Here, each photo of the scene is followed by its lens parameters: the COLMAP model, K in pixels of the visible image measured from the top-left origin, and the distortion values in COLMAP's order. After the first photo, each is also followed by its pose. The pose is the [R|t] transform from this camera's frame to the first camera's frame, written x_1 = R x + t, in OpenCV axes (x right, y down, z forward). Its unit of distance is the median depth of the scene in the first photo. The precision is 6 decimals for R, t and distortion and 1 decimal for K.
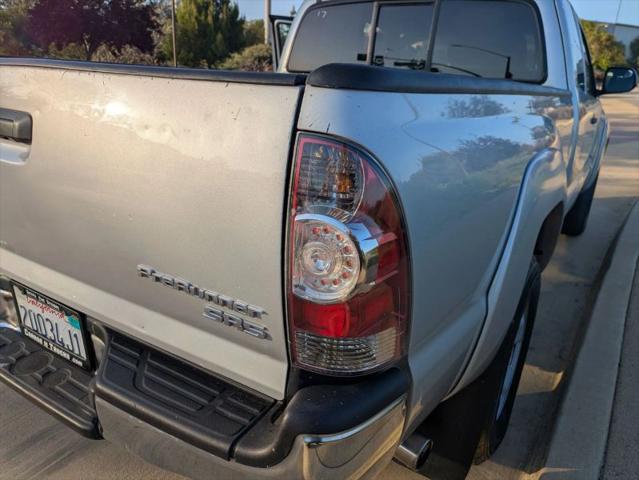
lens RADIAL K [[381.8, 0, 319.3], [0, 381.8, 219.8], [0, 0, 1]] dist [0.000056, -0.000312]
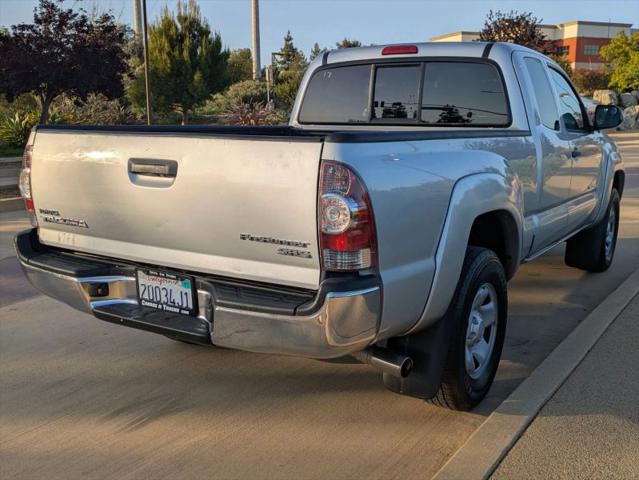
lens RADIAL K [[517.4, 0, 320.0], [0, 517.4, 240.3], [0, 0, 1]] dist [-0.000078, -0.000771]
pose [[0.999064, -0.039262, -0.018131, -0.015230], [0.036698, 0.991493, -0.124879, 0.349454], [0.022880, 0.124097, 0.992006, -1.126600]]
